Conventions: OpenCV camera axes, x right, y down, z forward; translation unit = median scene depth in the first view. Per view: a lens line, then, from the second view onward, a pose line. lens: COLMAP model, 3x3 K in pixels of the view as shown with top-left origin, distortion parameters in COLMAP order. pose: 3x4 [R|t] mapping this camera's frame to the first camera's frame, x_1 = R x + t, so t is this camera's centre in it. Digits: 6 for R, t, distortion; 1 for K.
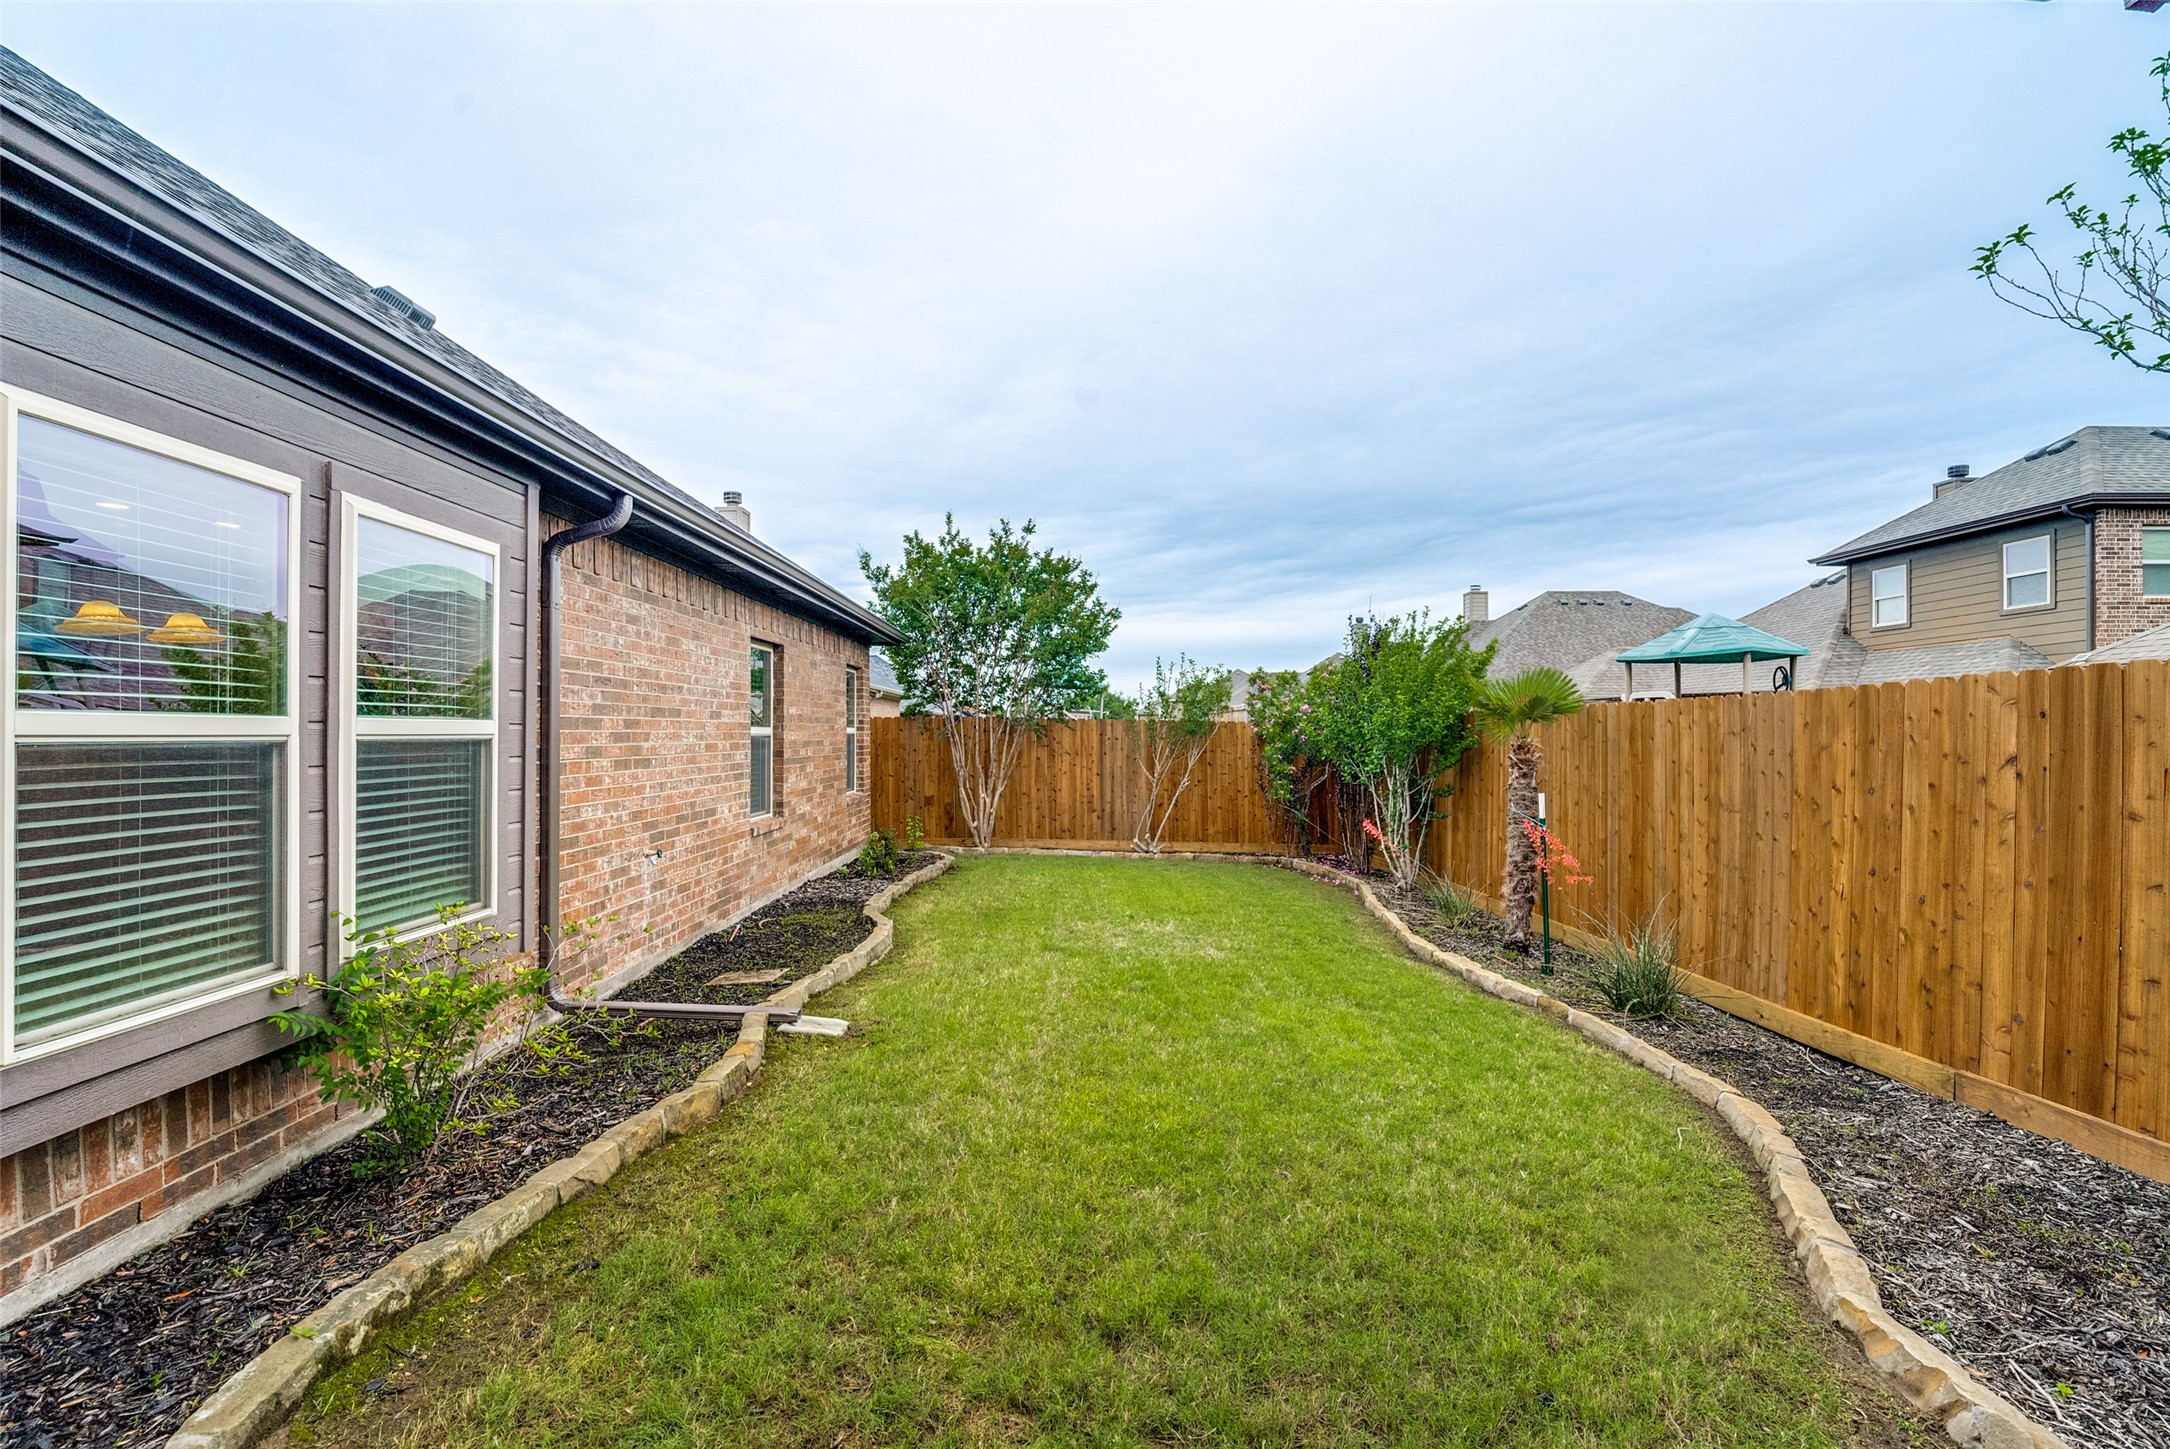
lens RADIAL K [[1008.8, 0, 1092.1], [0, 1008.8, 731.3], [0, 0, 1]] dist [-0.008302, -0.000831]
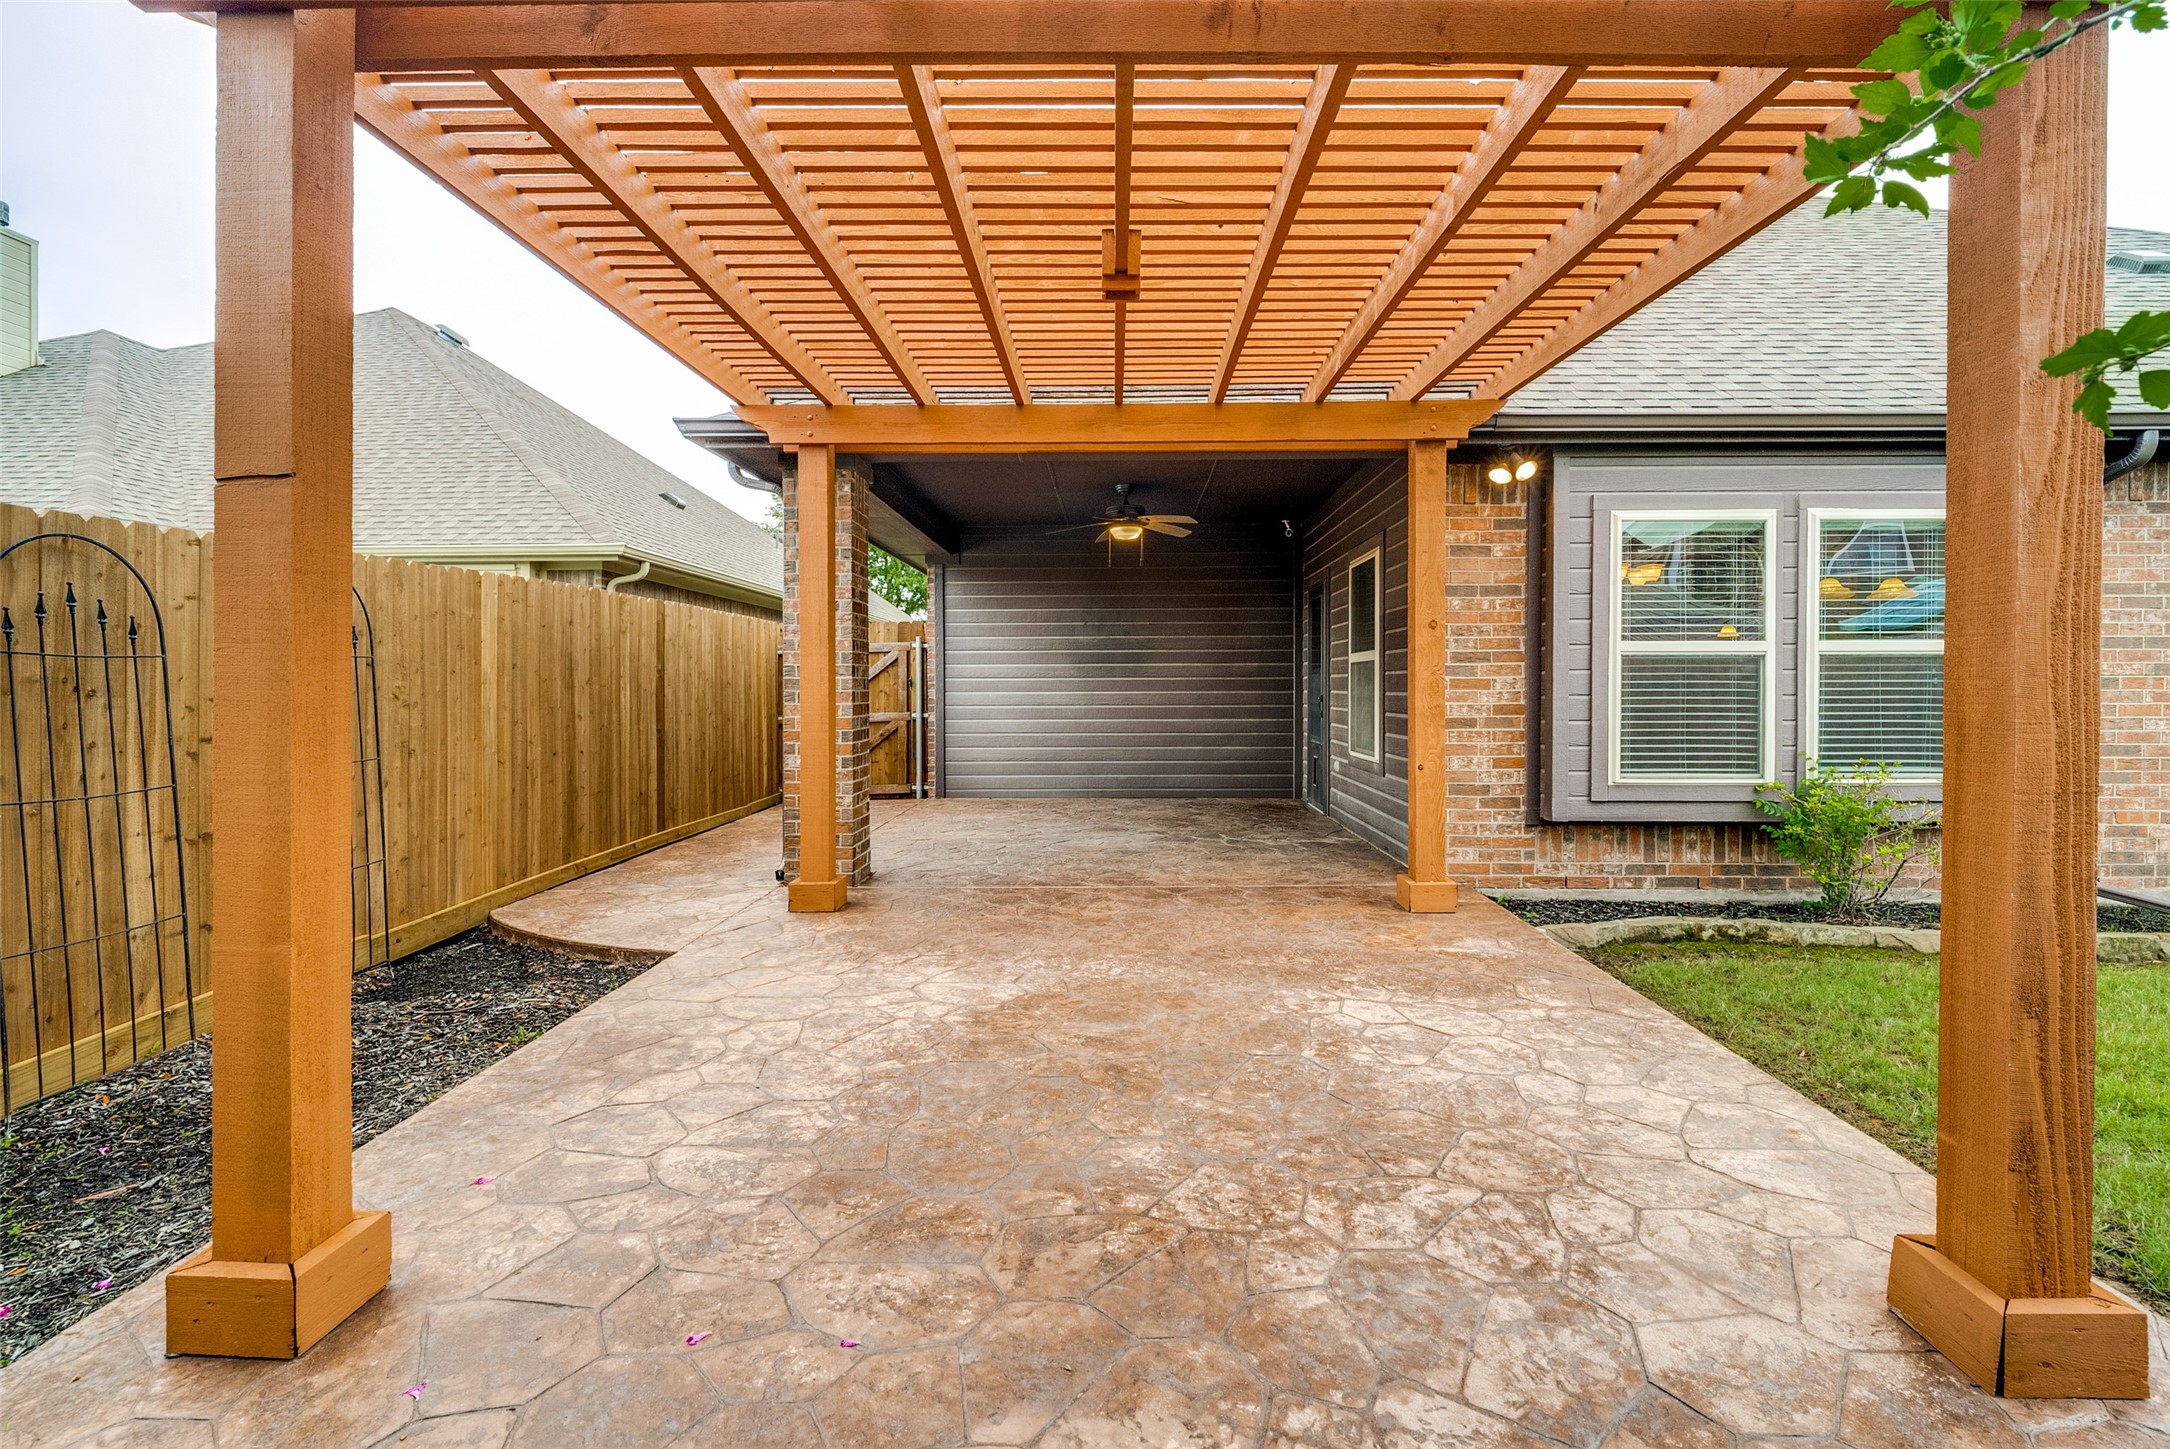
lens RADIAL K [[1030.0, 0, 1099.9], [0, 1030.0, 711.9], [0, 0, 1]] dist [0.001342, -0.005038]
pose [[-0.045777, 0.020404, -0.998743, 0.500456], [0.001846, 0.999791, 0.020340, 0.032532], [0.998950, -0.000912, -0.045805, -0.059095]]
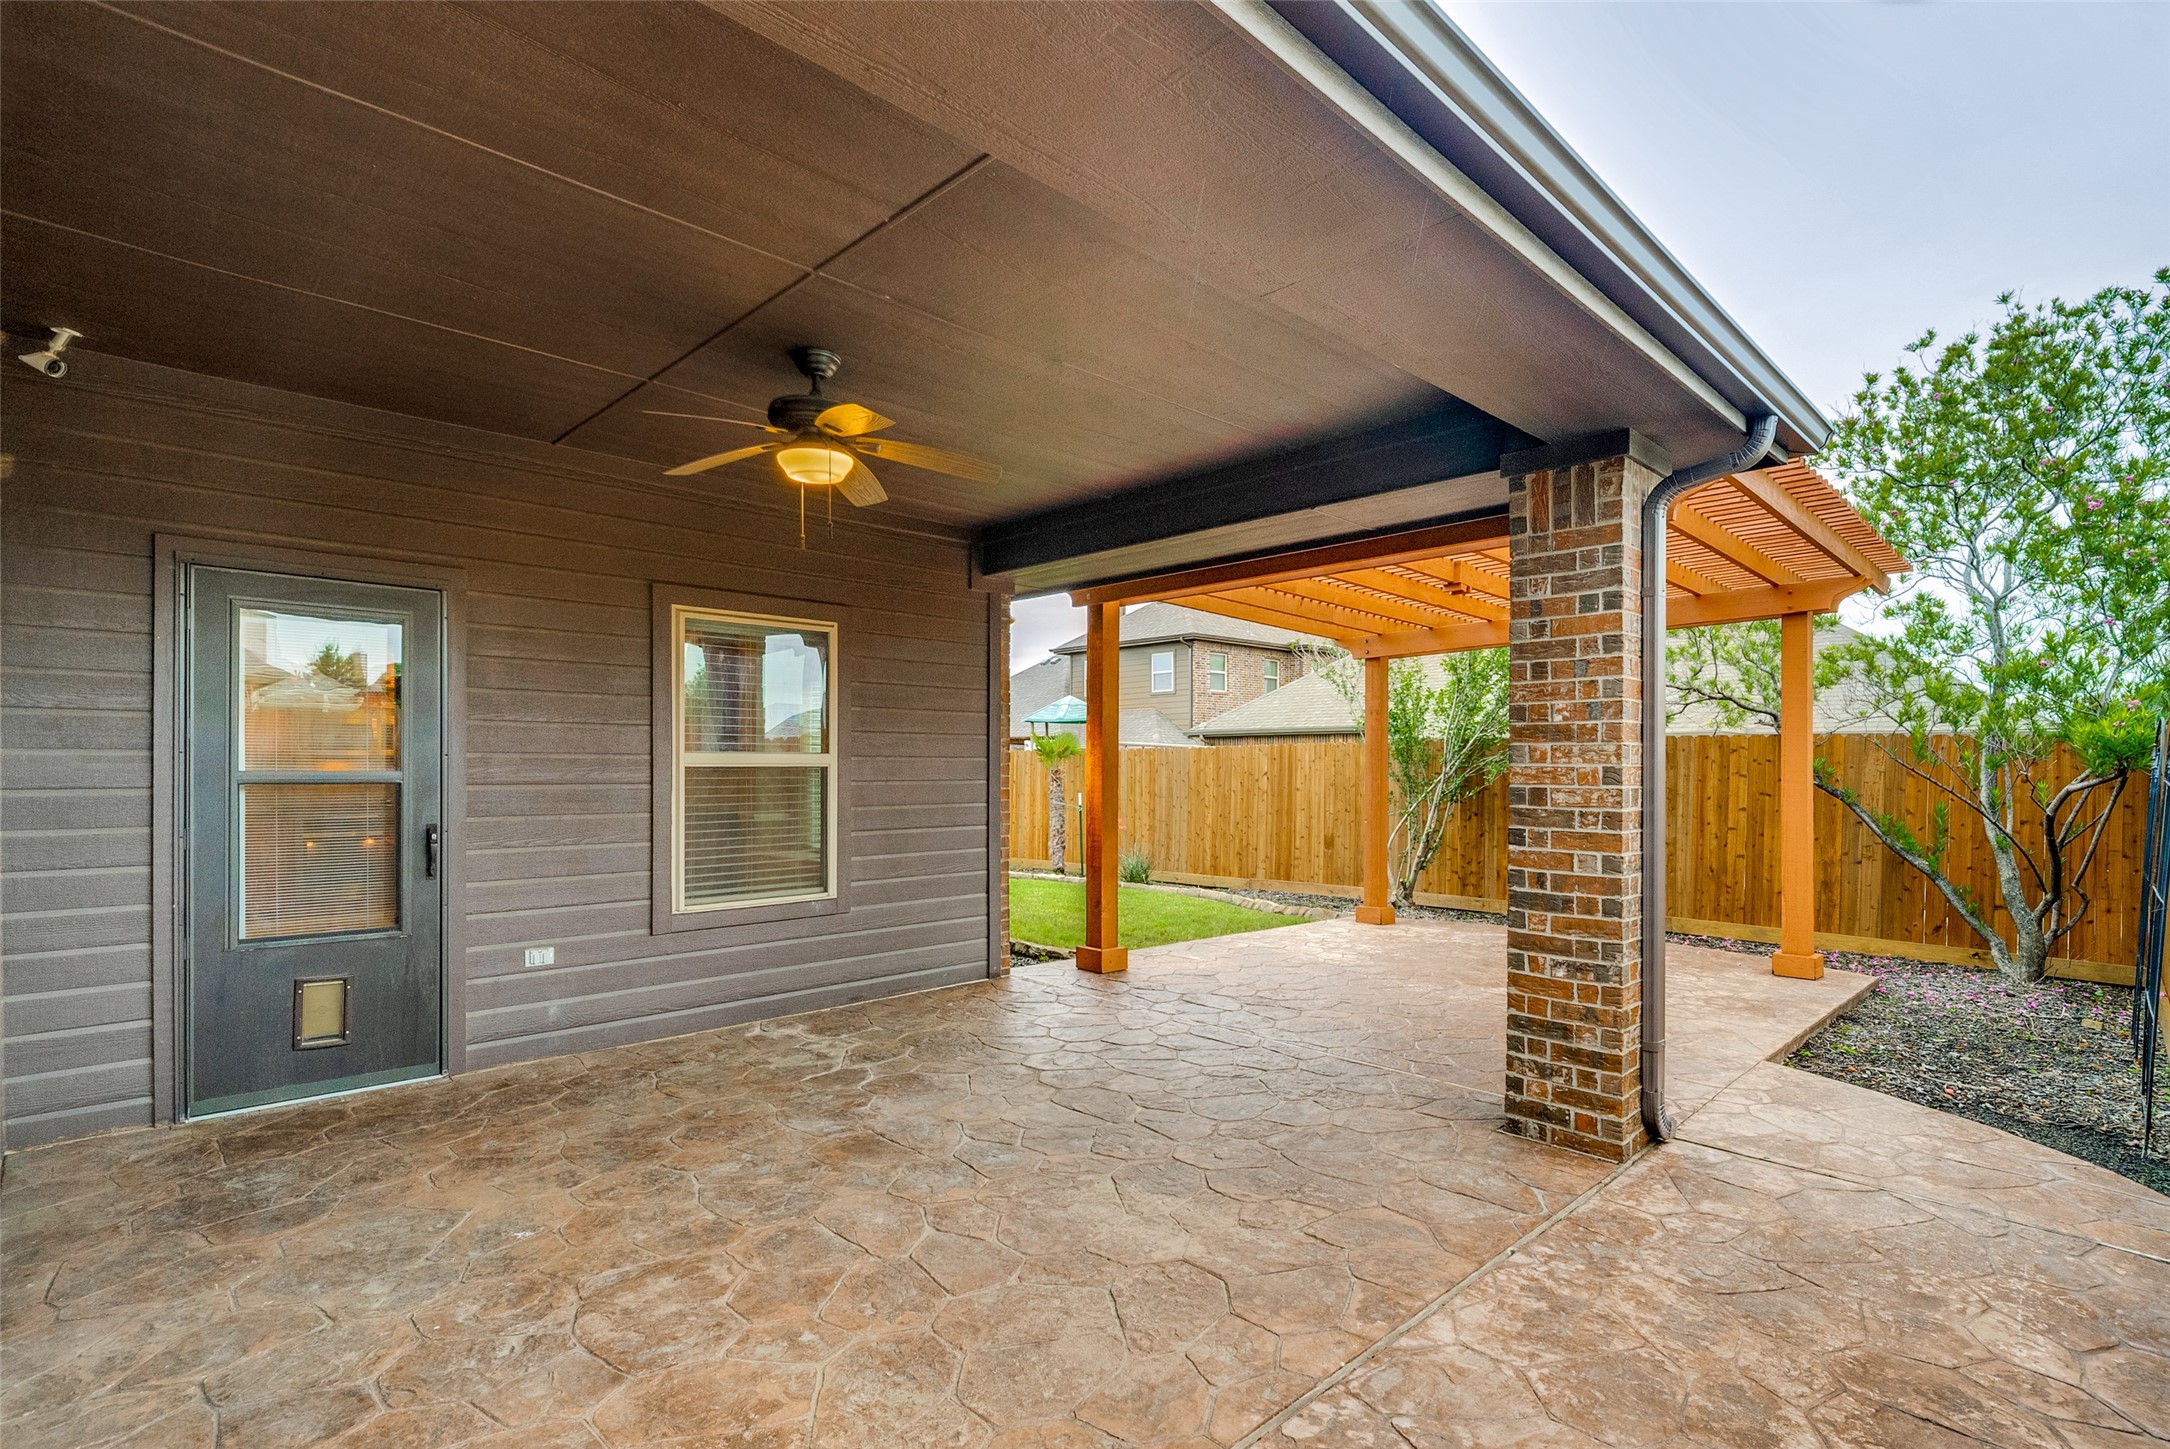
lens RADIAL K [[1028.9, 0, 1079.6], [0, 1028.9, 765.6], [0, 0, 1]] dist [0.000576, -0.000203]
pose [[0.735692, -0.002212, 0.677313, -0.993416], [0.000031, 0.999995, 0.003232, -0.002587], [-0.677316, -0.002356, 0.735688, -0.566762]]
